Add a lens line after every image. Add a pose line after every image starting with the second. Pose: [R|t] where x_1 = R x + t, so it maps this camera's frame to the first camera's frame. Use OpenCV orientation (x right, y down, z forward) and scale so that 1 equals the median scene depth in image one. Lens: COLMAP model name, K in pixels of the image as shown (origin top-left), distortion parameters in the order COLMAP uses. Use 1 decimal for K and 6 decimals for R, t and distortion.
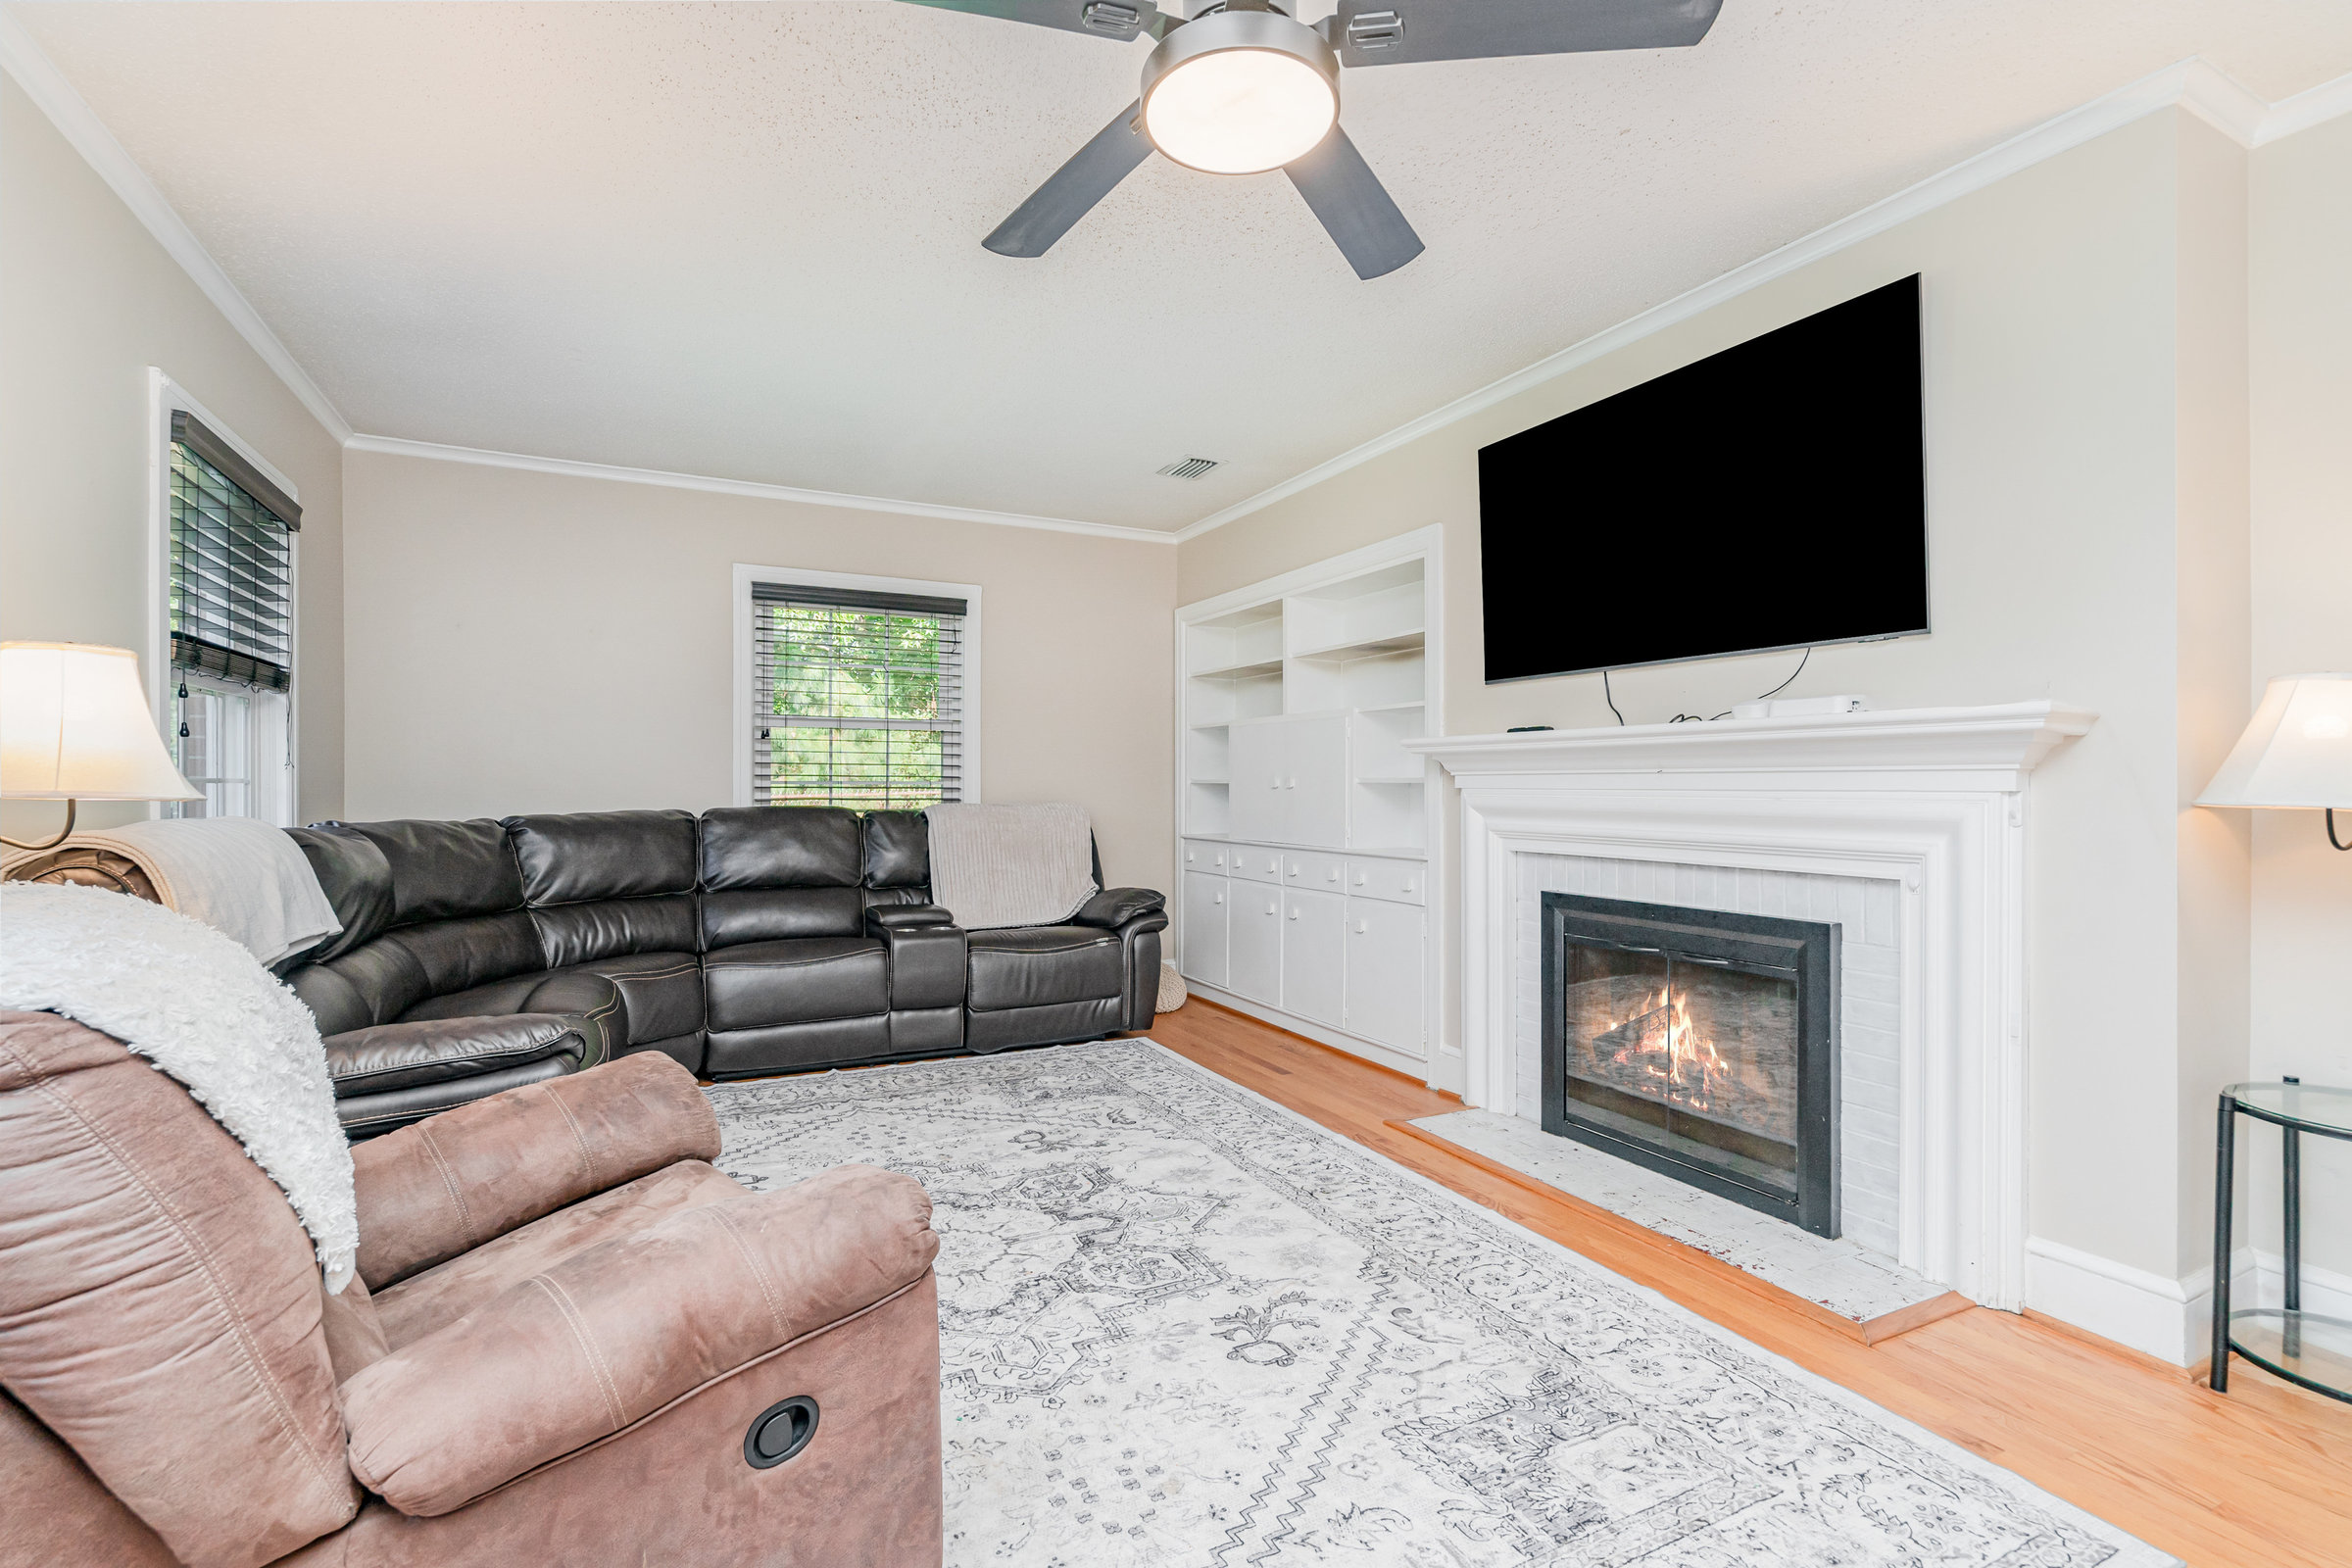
lens RADIAL K [[1067.3, 0, 1176.8], [0, 1067.3, 786.5], [0, 0, 1]] dist [-0.001106, 0.001825]
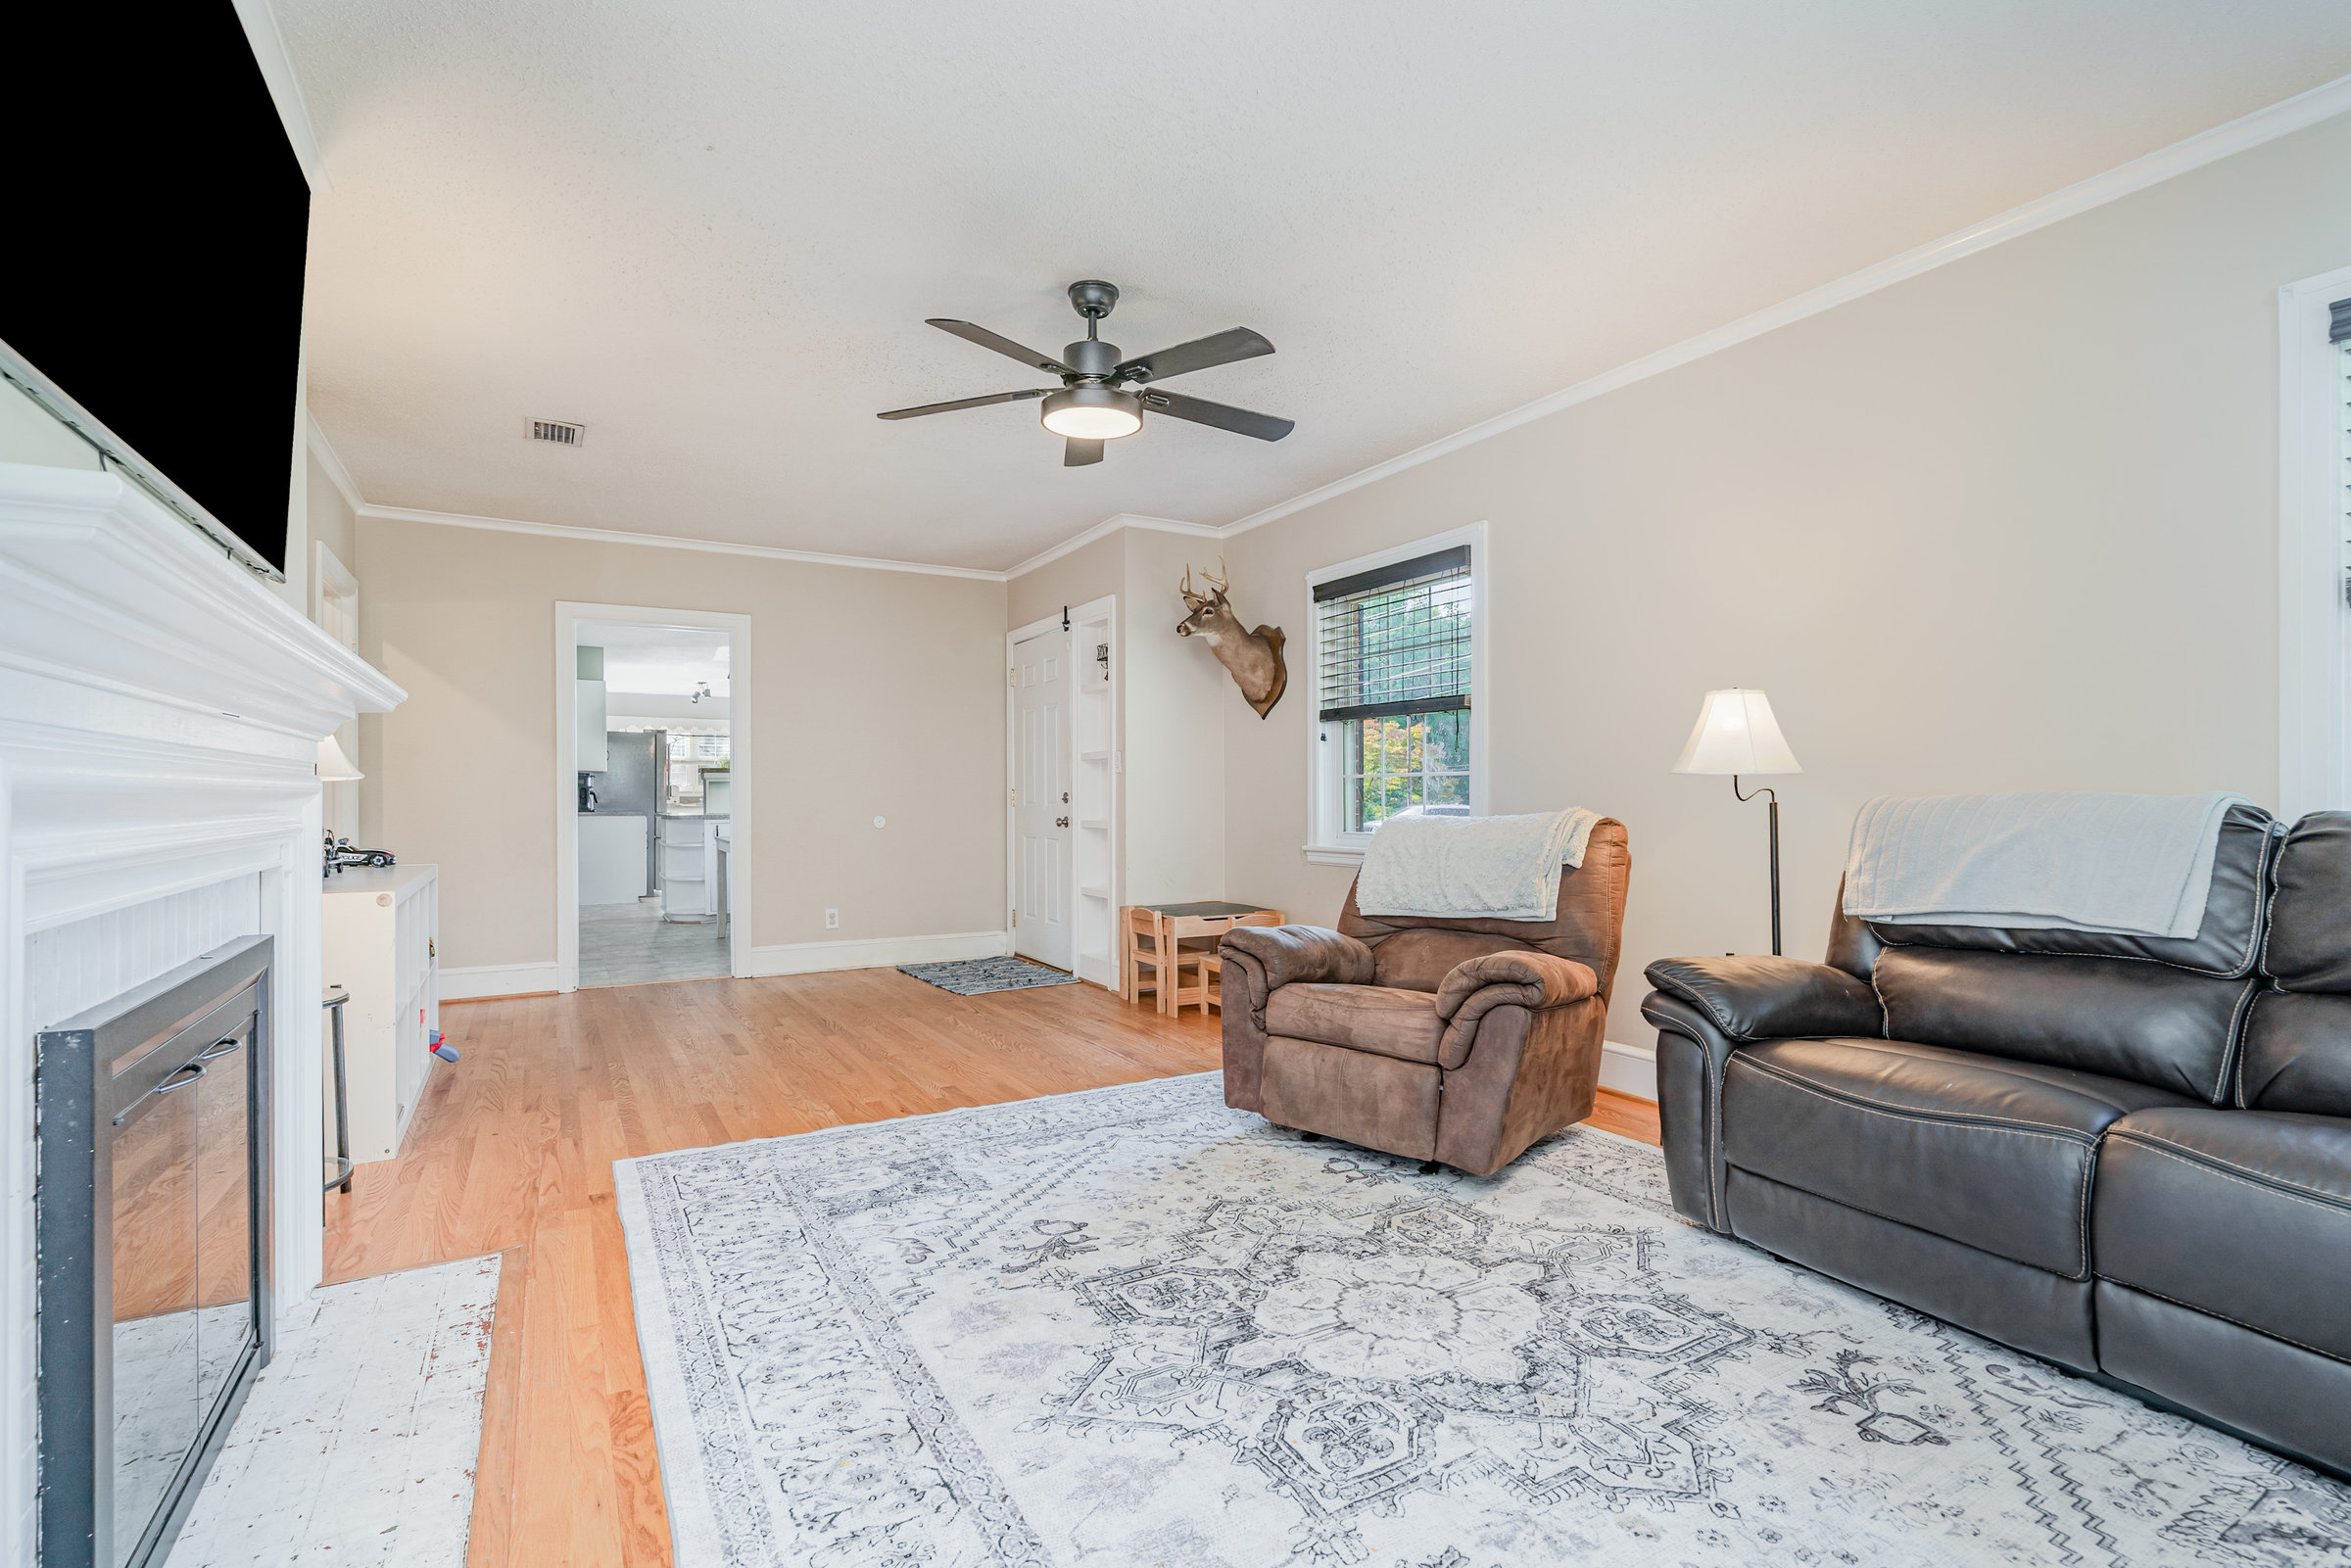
lens RADIAL K [[1066.7, 0, 1166.2], [0, 1066.7, 789.5], [0, 0, 1]] dist [-0.001106, 0.001825]
pose [[-0.998502, 0.000925, -0.054709, 0.019279], [0.001103, 0.999994, -0.003216, 0.029480], [0.054705, -0.003272, -0.998497, 1.852748]]
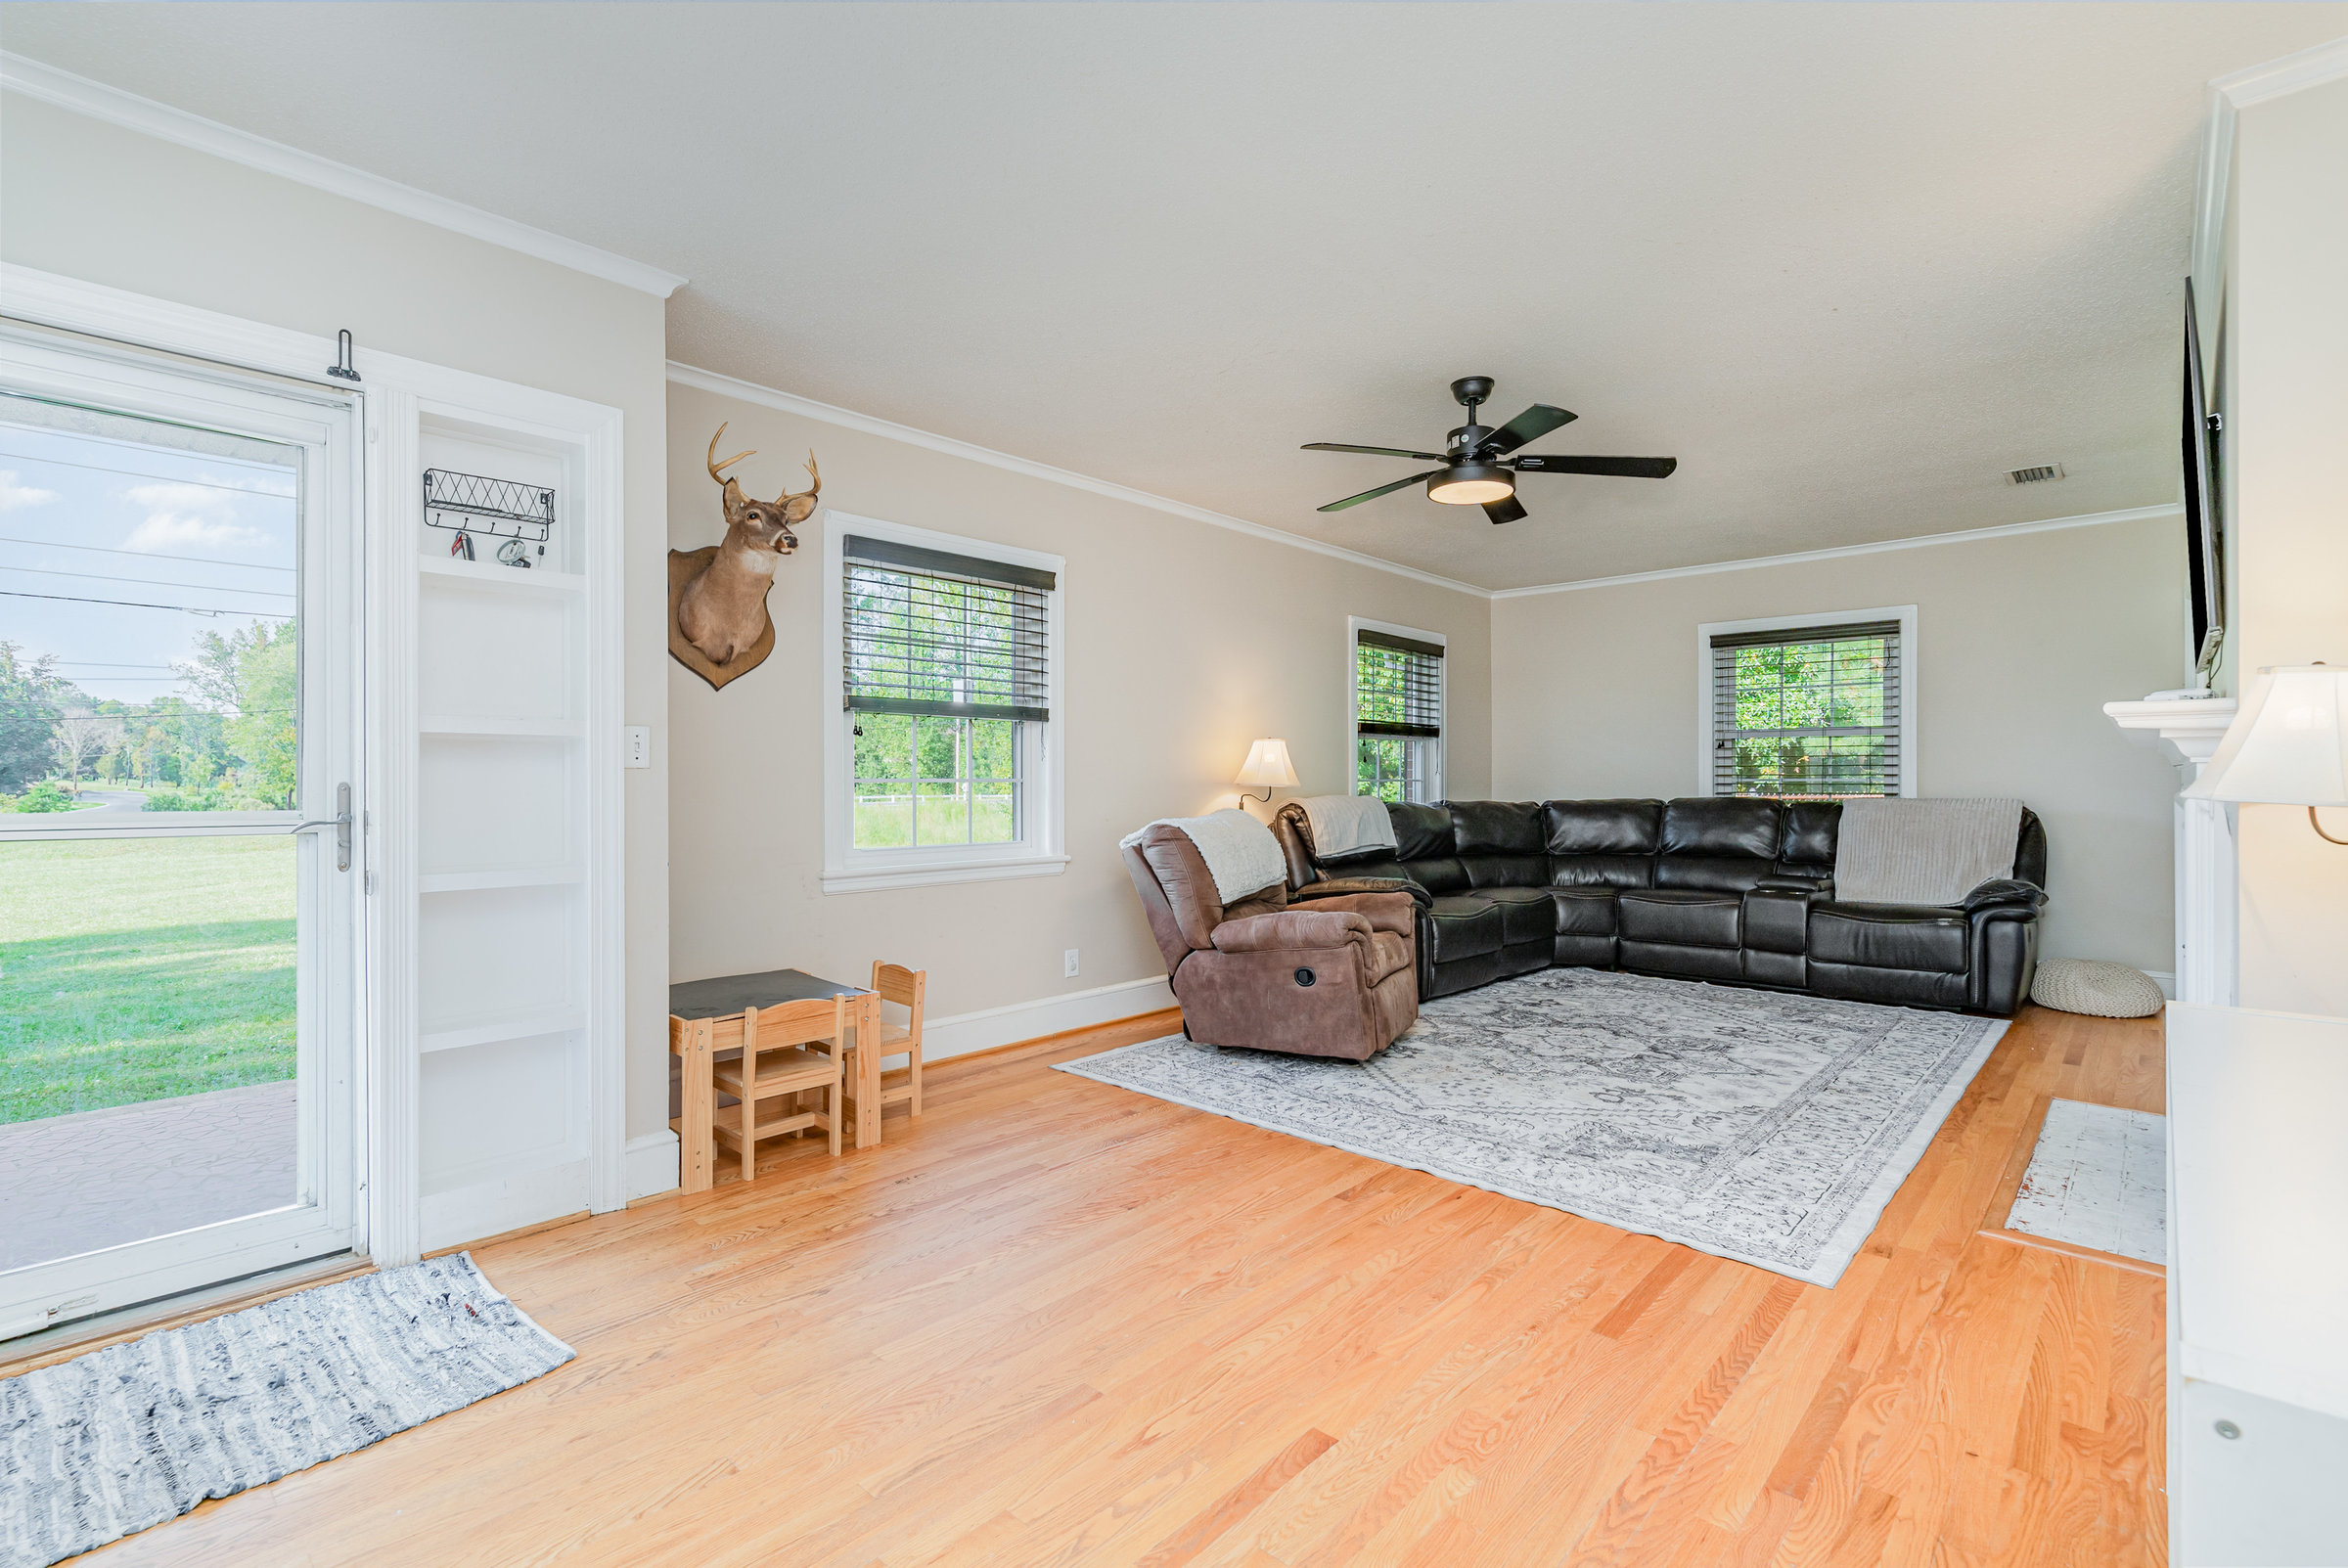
lens RADIAL K [[1065.4, 0, 1169.6], [0, 1065.4, 784.4], [0, 0, 1]] dist [-0.001106, 0.001825]
pose [[0.342488, 0.000830, -0.939522, 1.259116], [-0.001051, 0.999999, 0.000500, 0.003305], [0.939522, 0.000816, 0.342489, -0.255856]]
